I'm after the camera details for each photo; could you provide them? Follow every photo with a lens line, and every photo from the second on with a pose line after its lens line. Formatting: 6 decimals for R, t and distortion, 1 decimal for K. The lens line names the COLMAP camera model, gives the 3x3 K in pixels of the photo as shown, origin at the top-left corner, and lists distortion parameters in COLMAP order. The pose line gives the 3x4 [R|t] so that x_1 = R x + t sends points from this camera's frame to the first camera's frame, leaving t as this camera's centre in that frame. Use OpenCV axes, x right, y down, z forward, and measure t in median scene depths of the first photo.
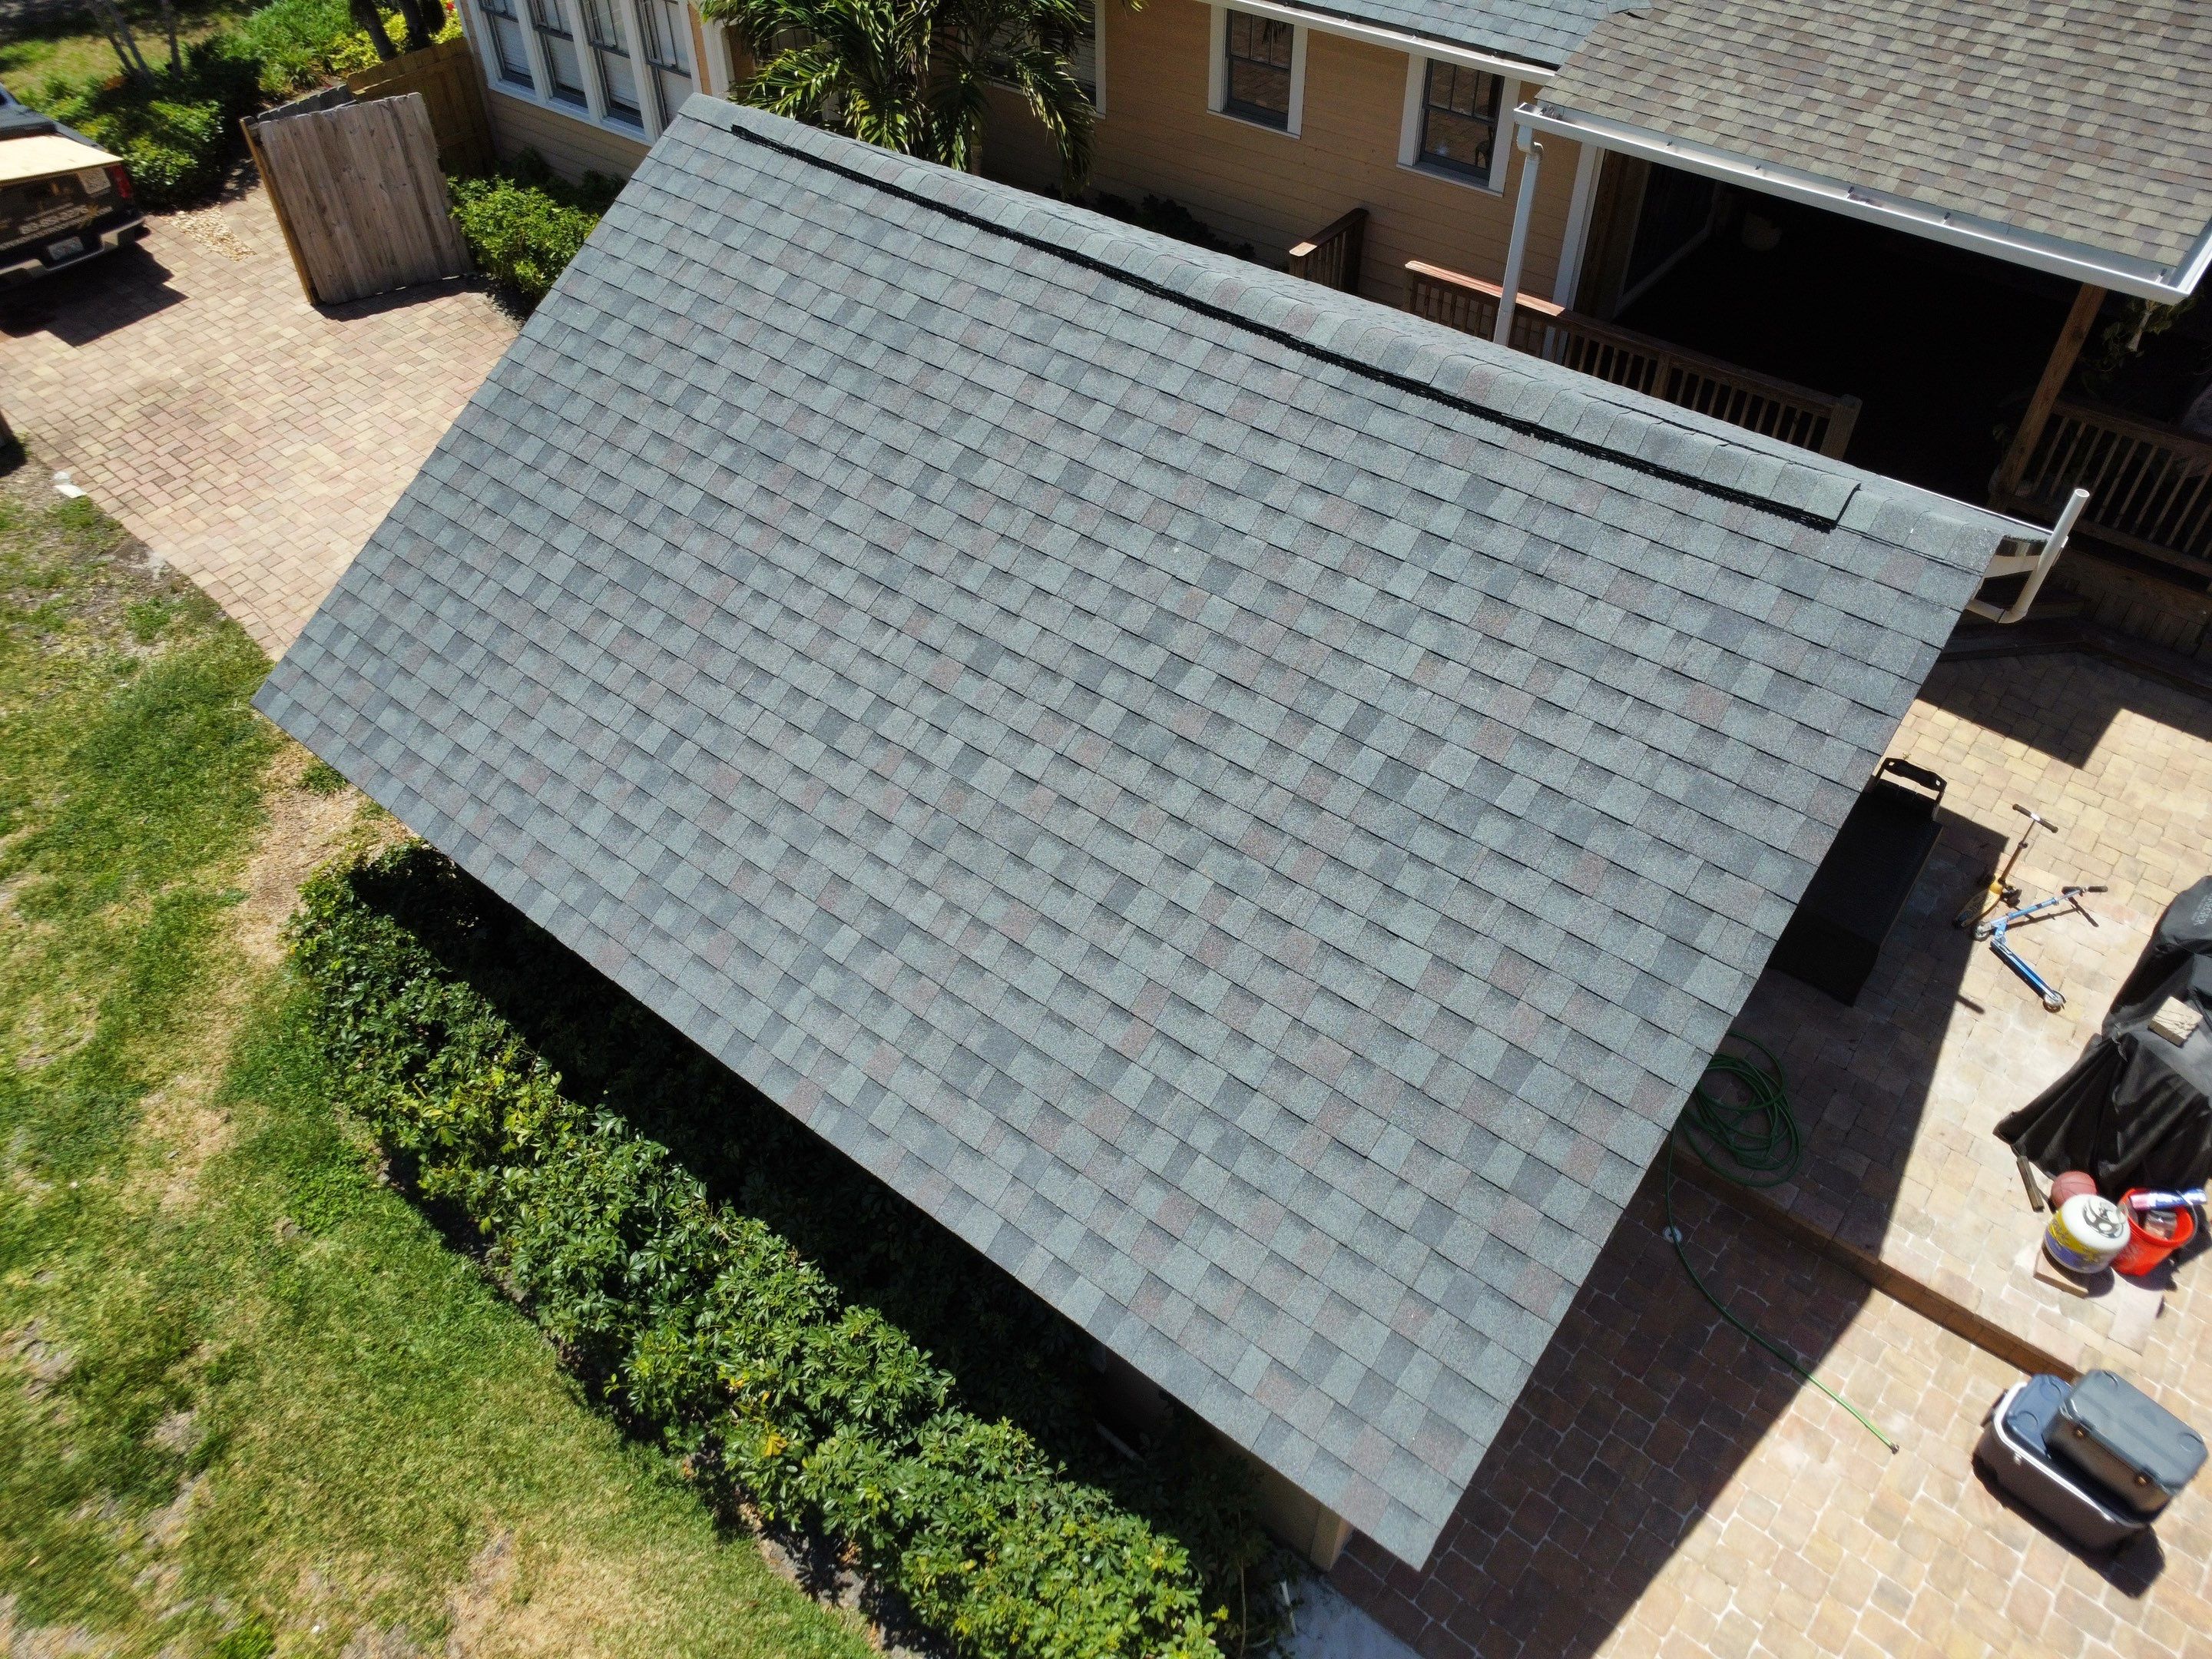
lens RADIAL K [[1610.2, 0, 1110.3], [0, 1610.2, 824.6], [0, 0, 1]] dist [-0.028615, -0.002022]
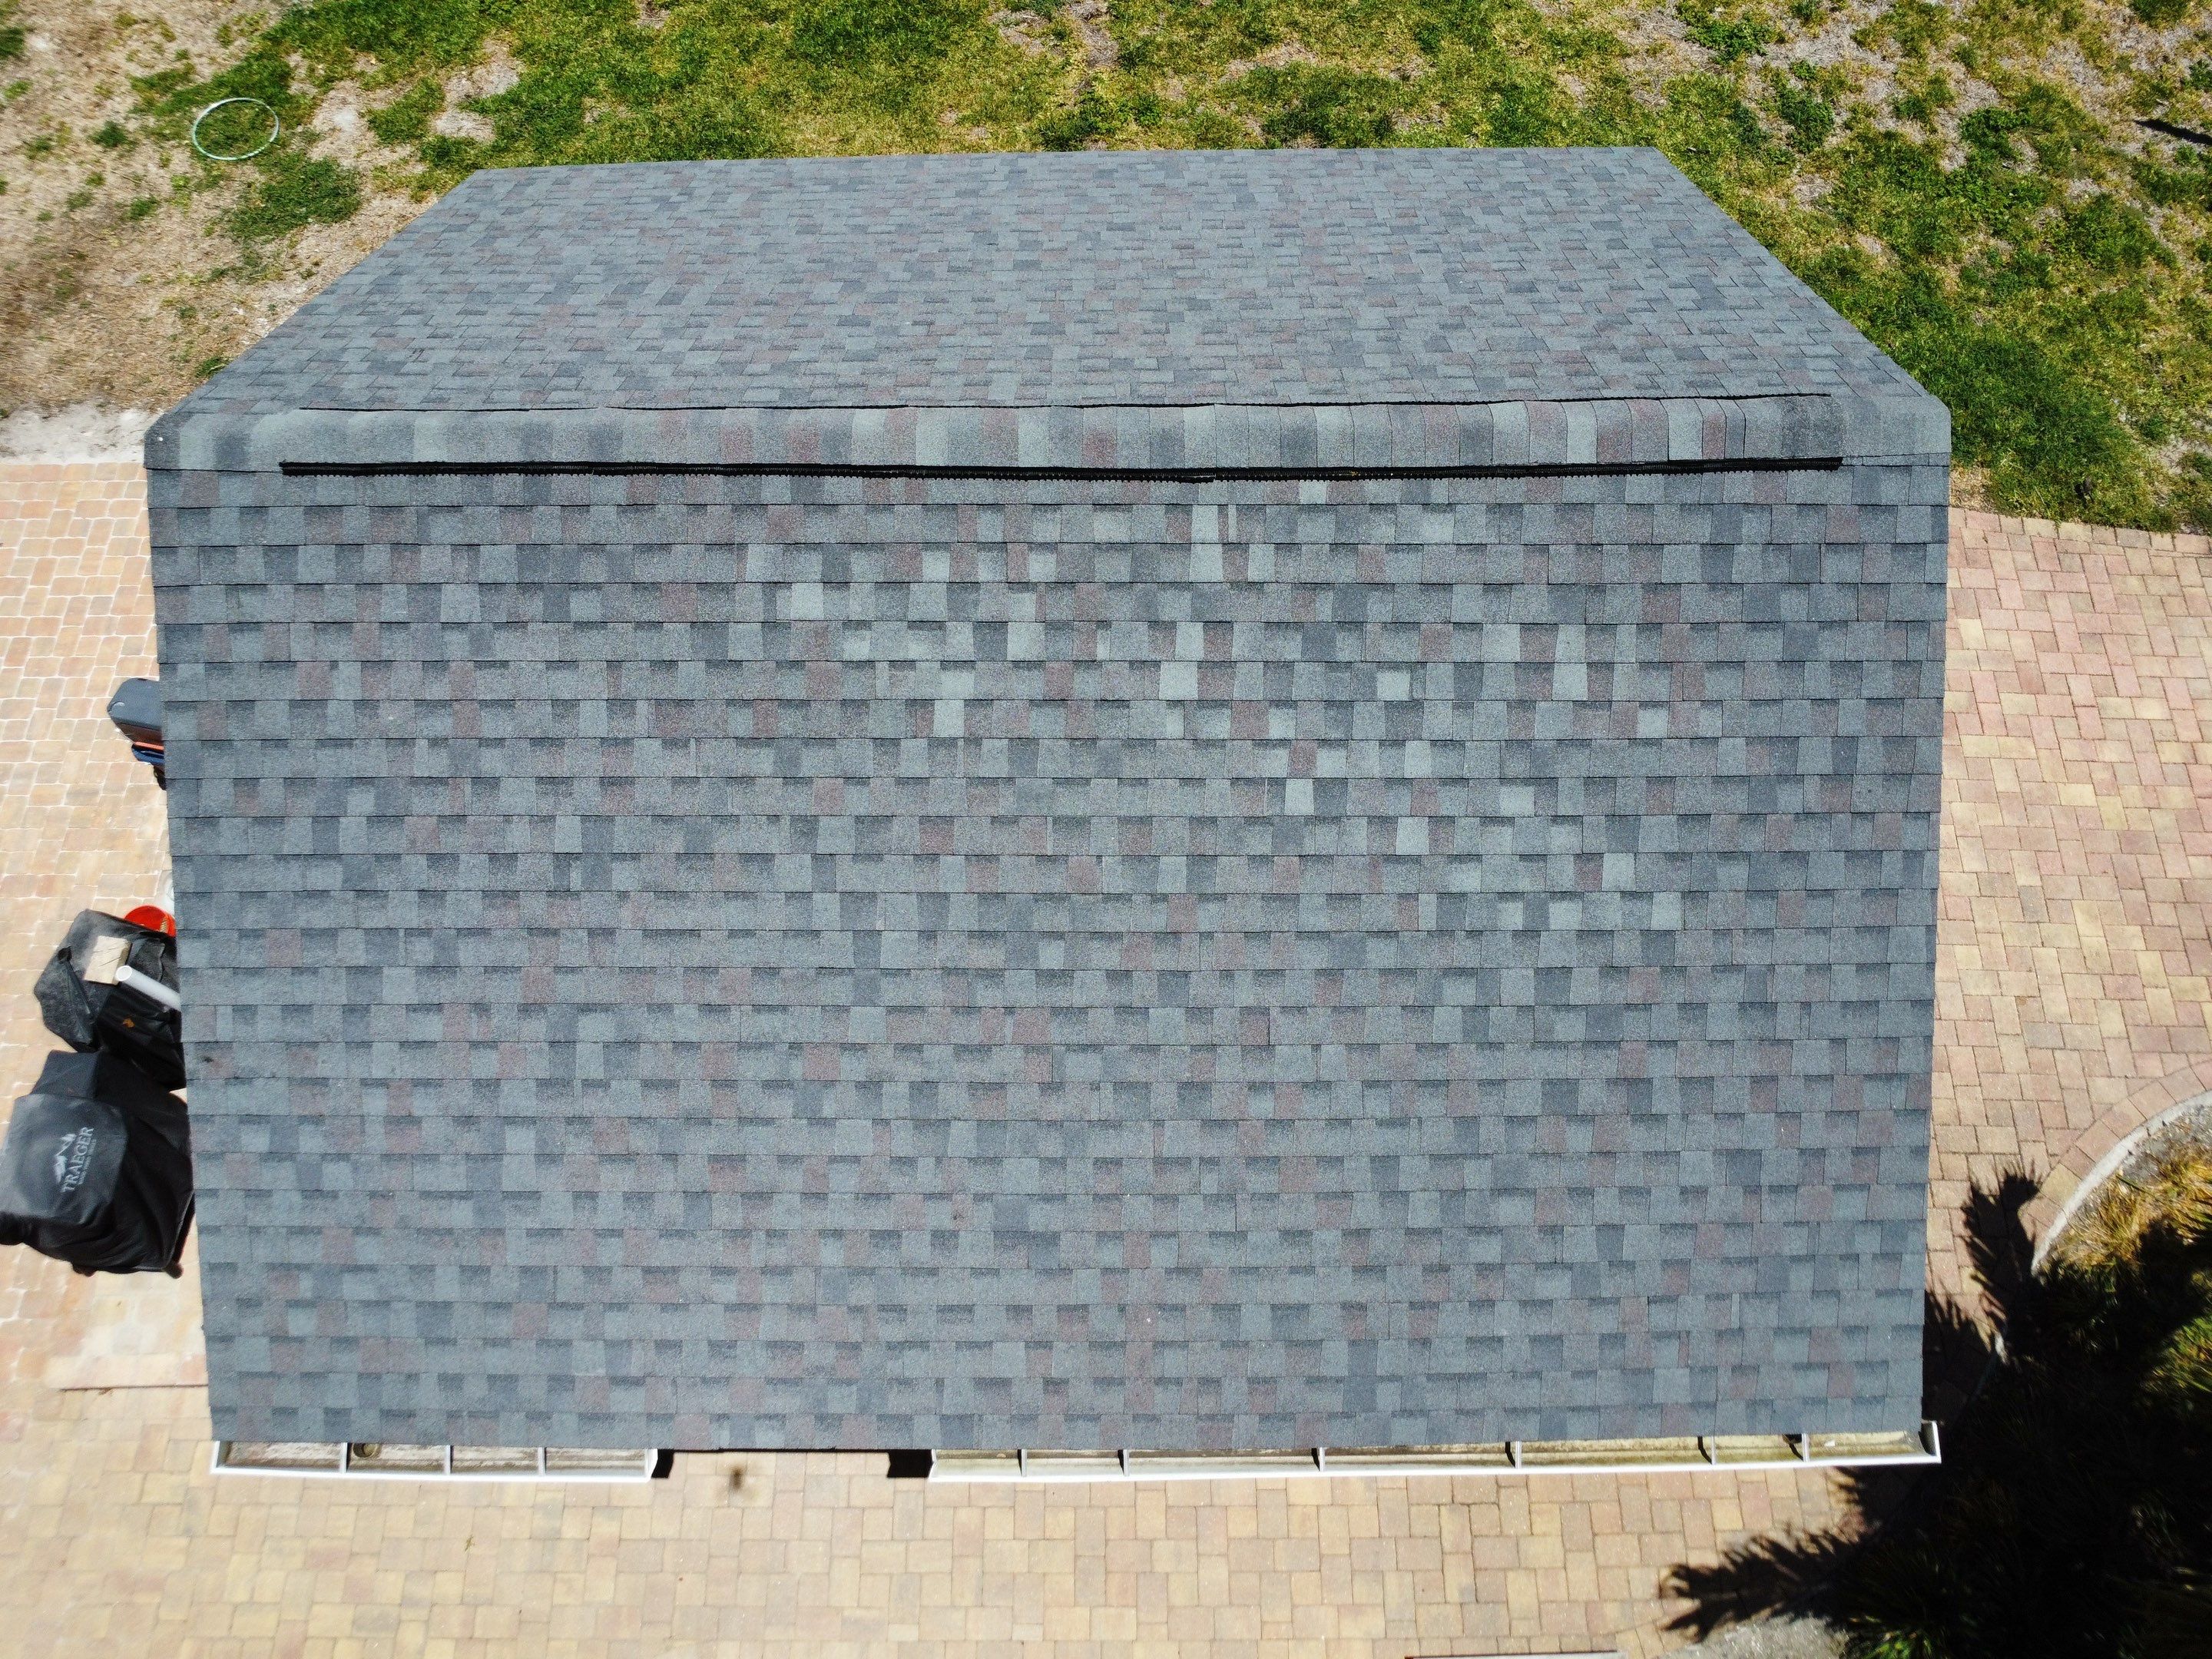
lens RADIAL K [[1610.2, 0, 1108.4], [0, 1610.2, 821.7], [0, 0, 1]] dist [-0.028615, -0.002022]
pose [[-0.776375, 0.583169, -0.239075, 0.356413], [-0.430927, -0.214340, 0.876562, -1.140252], [0.459940, 0.783564, 0.417711, 0.815545]]
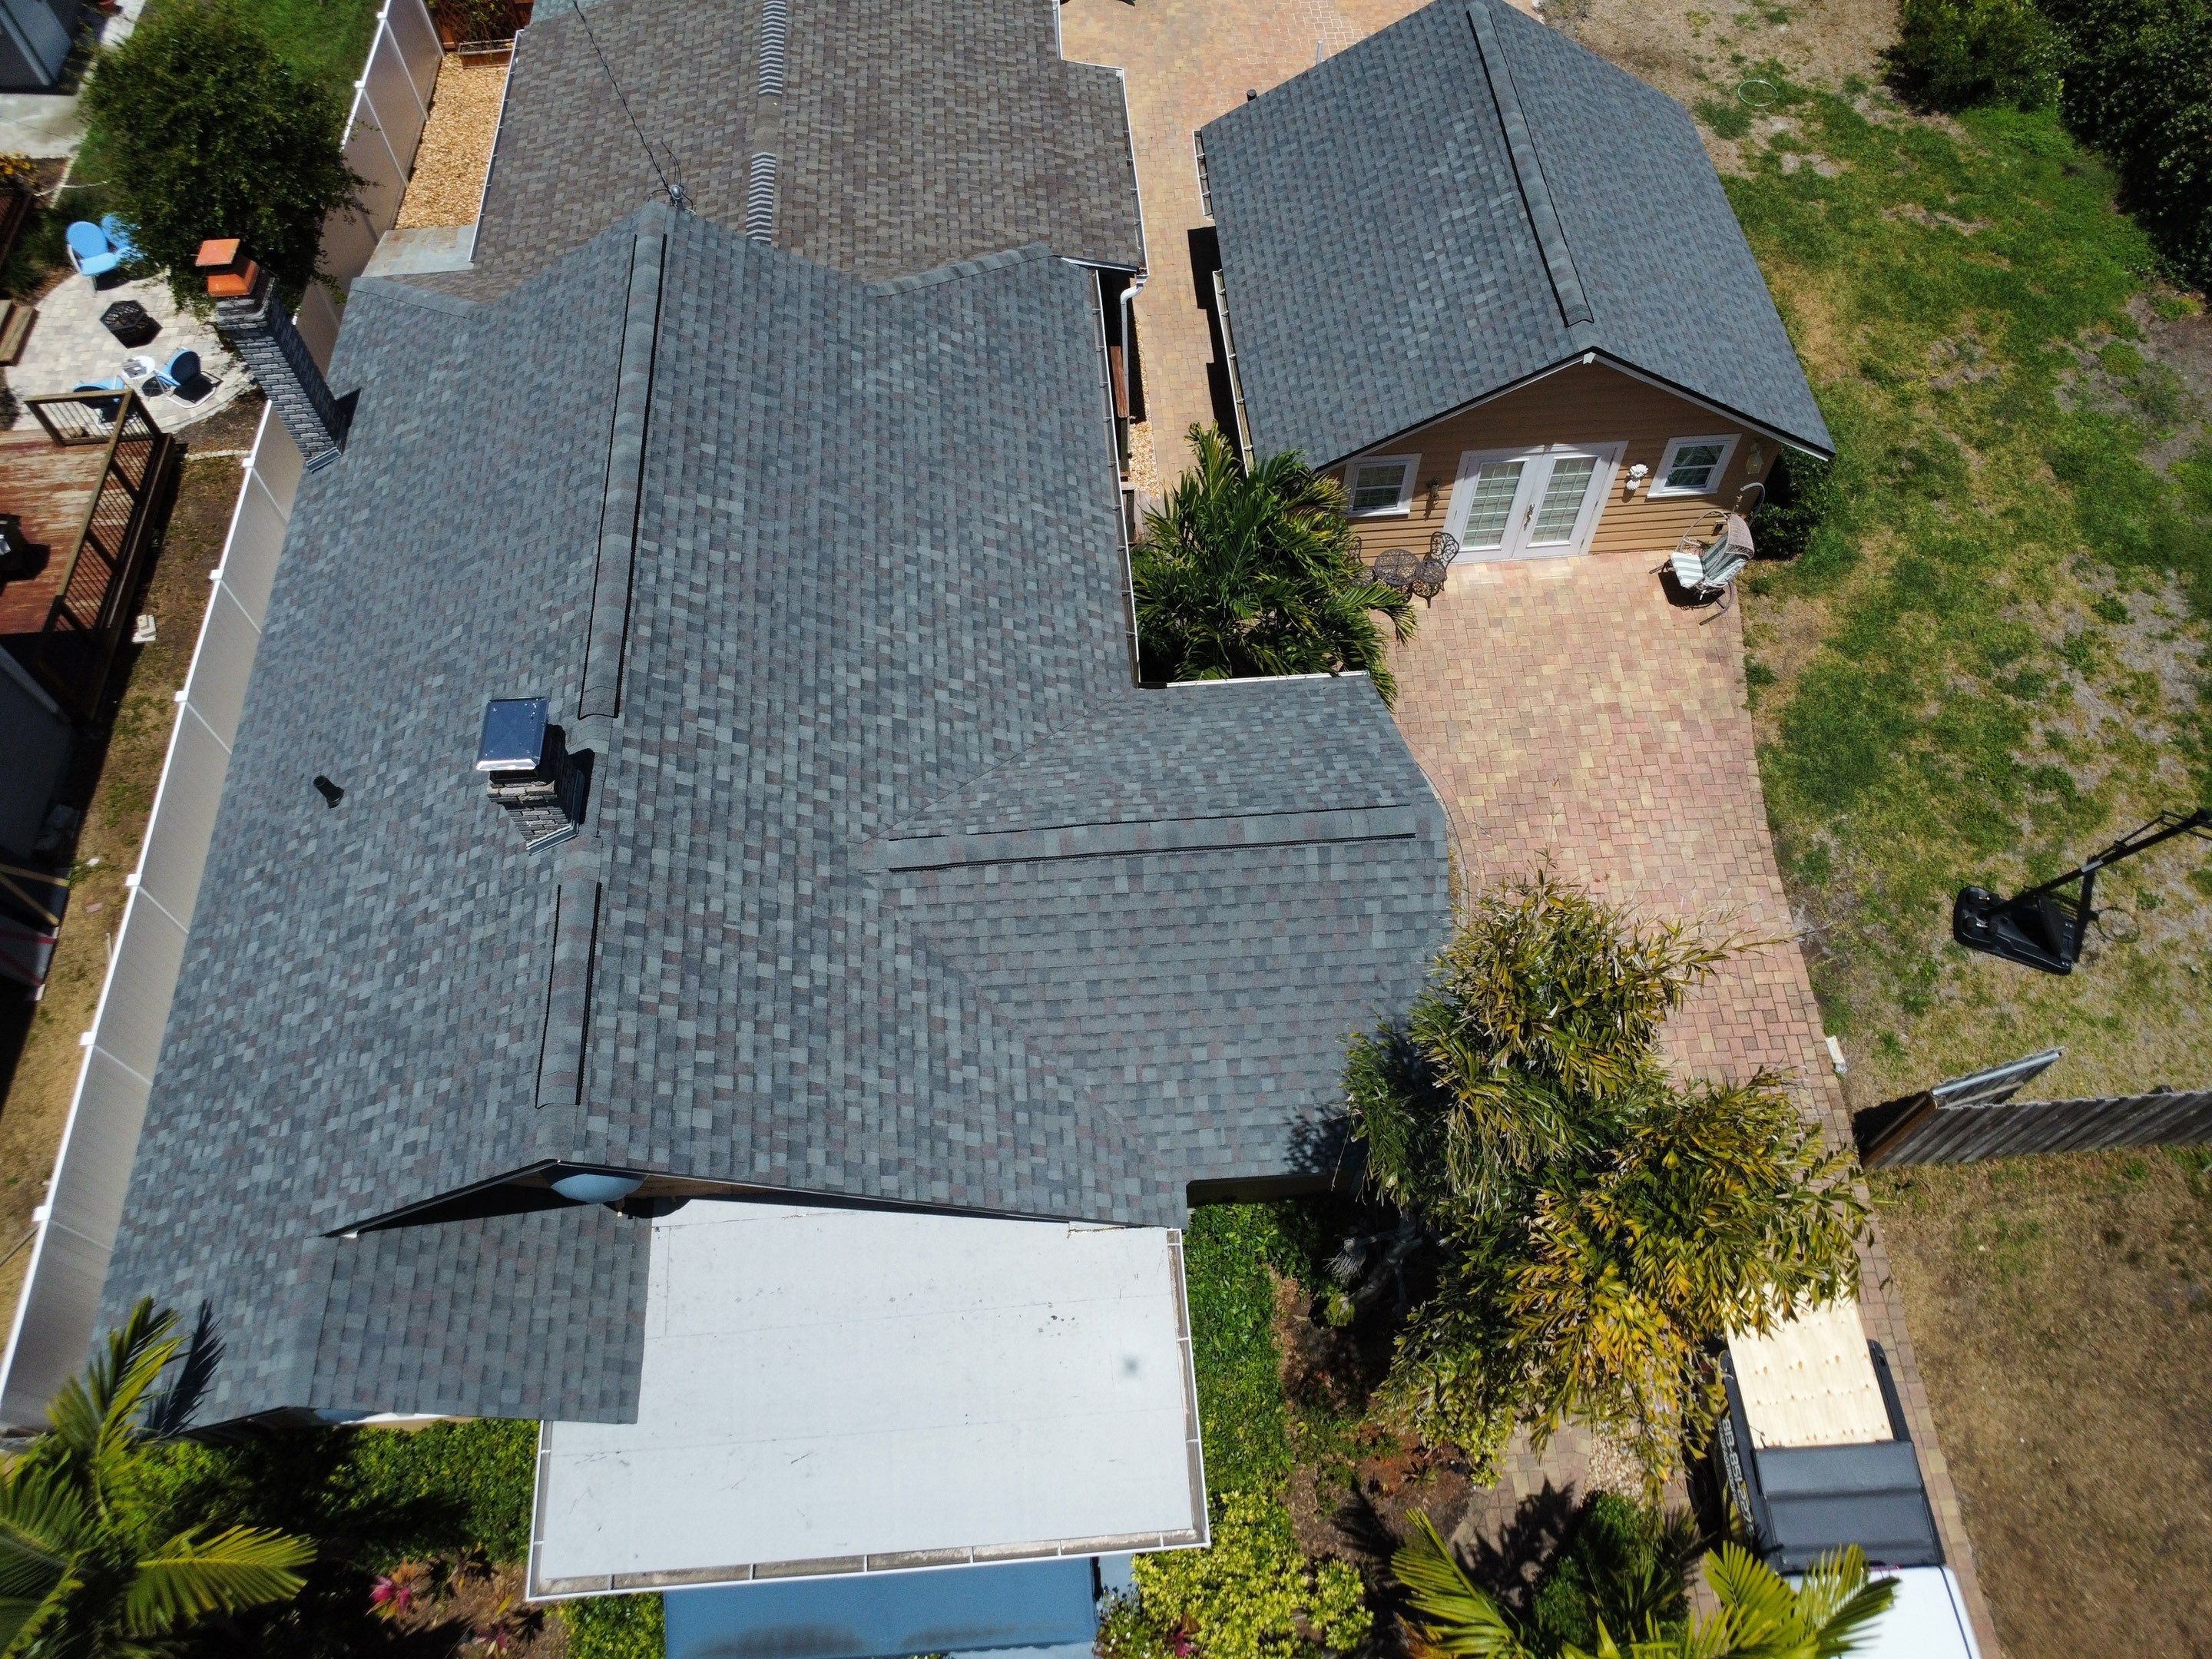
lens RADIAL K [[1610.2, 0, 1107.3], [0, 1610.2, 822.8], [0, 0, 1]] dist [-0.028615, -0.002022]
pose [[-0.681158, -0.614547, 0.397940, -1.217769], [0.533067, -0.043716, 0.844943, -3.015587], [-0.501861, 0.787668, 0.357372, 1.271407]]
